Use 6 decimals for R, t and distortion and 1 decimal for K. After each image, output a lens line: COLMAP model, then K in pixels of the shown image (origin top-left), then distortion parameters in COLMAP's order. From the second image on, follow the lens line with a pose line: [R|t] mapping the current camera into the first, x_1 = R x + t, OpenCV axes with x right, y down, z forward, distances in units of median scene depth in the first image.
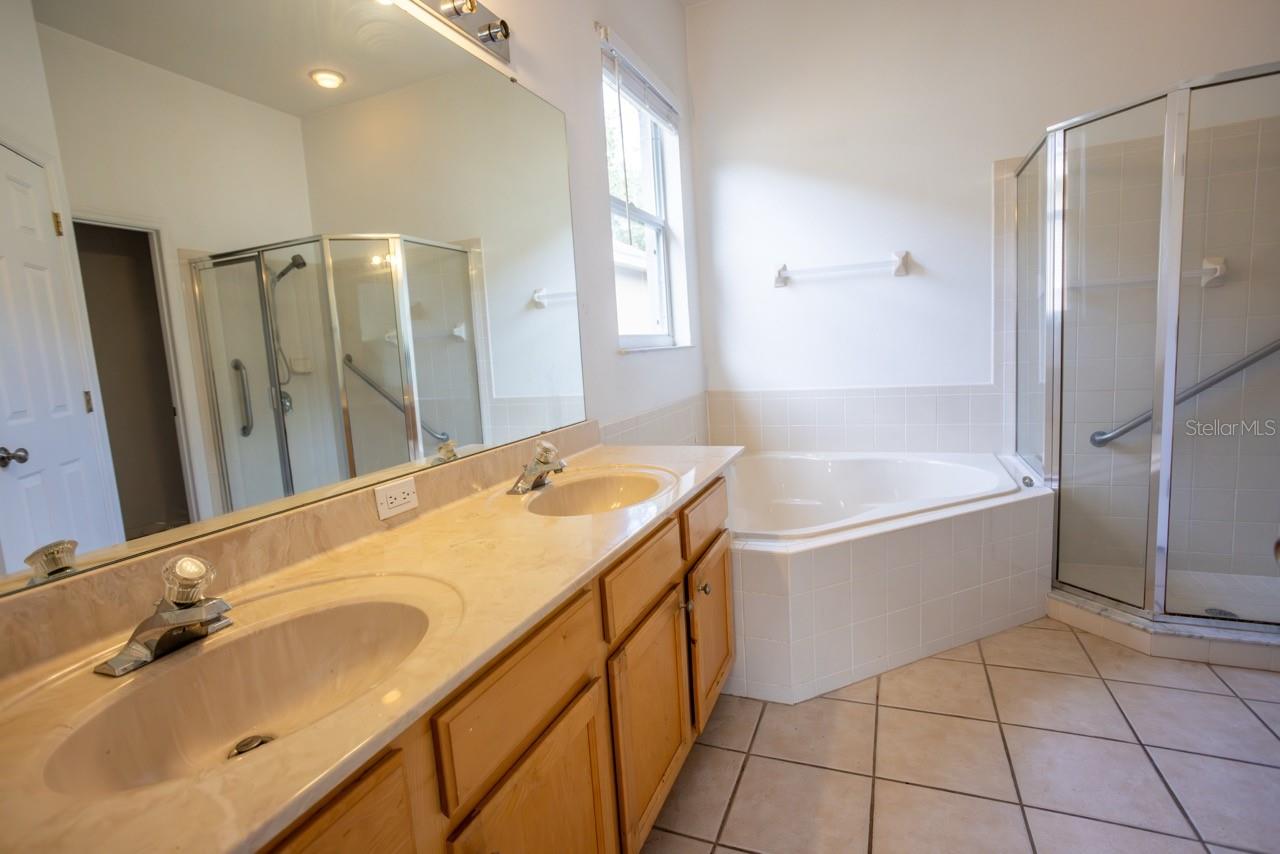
lens RADIAL K [[609.7, 0, 642.3], [0, 609.7, 420.2], [0, 0, 1]] dist [-0.000216, 0.000885]
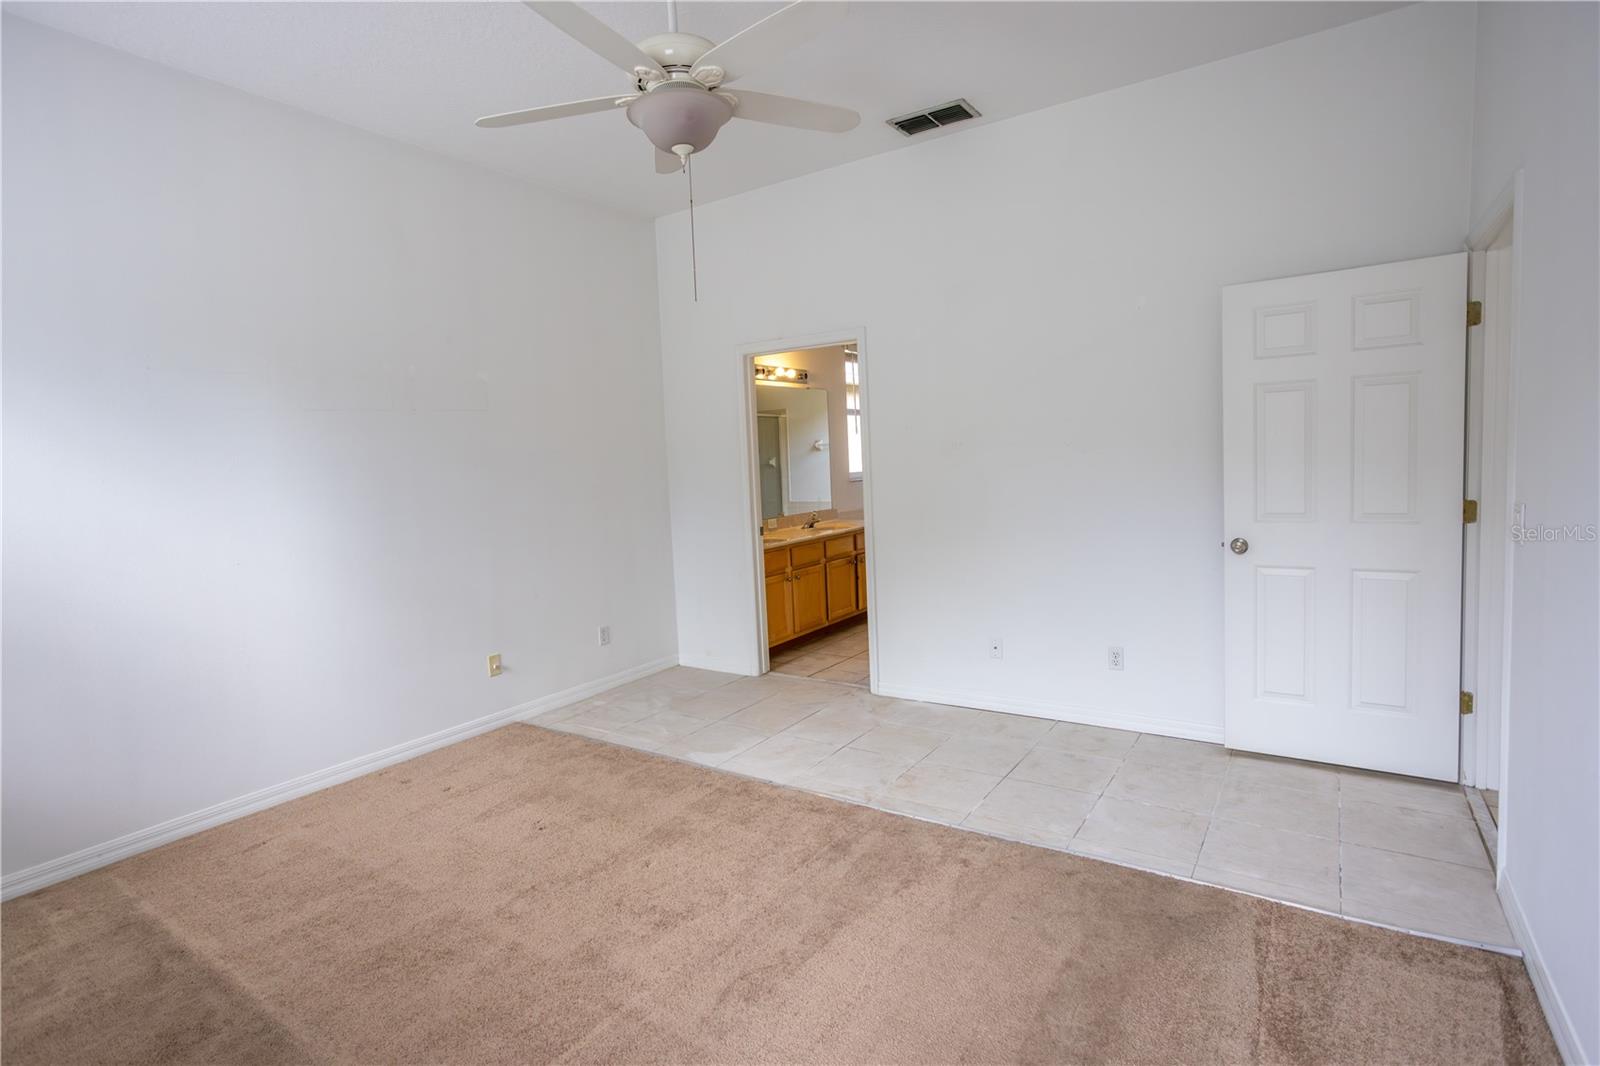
lens RADIAL K [[762.2, 0, 801.4], [0, 762.2, 536.6], [0, 0, 1]] dist [-0.000216, 0.000885]
pose [[0.979692, 0.035588, -0.197326, 0.432345], [-0.036852, 0.999317, -0.002737, 0.135985], [0.197094, 0.009953, 0.980334, -2.215102]]
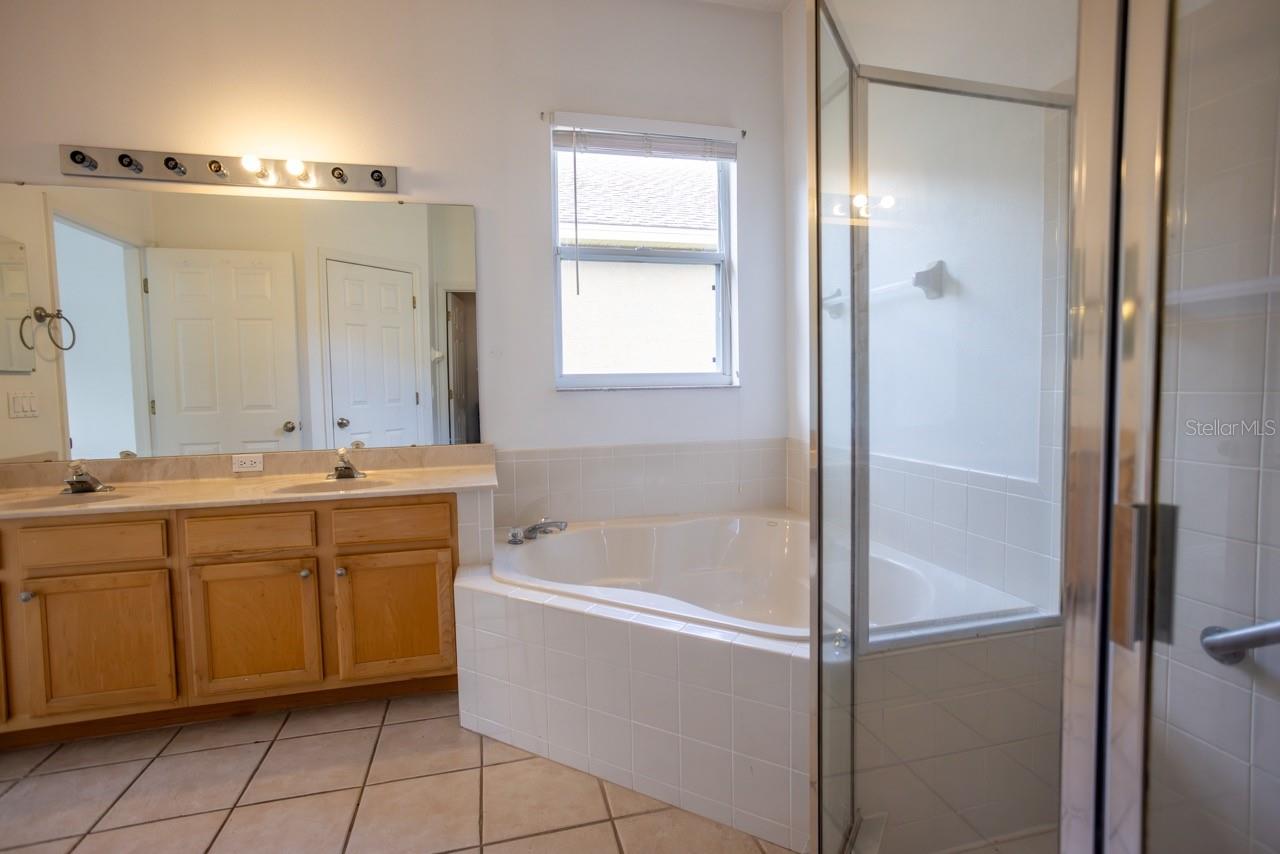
lens RADIAL K [[609.7, 0, 646.2], [0, 609.7, 421.0], [0, 0, 1]] dist [-0.000216, 0.000885]
pose [[0.595651, 0.100634, -0.796914, 1.181737], [-0.117043, 0.992406, 0.037837, -0.140674], [0.794670, 0.070735, 0.602906, 0.542196]]
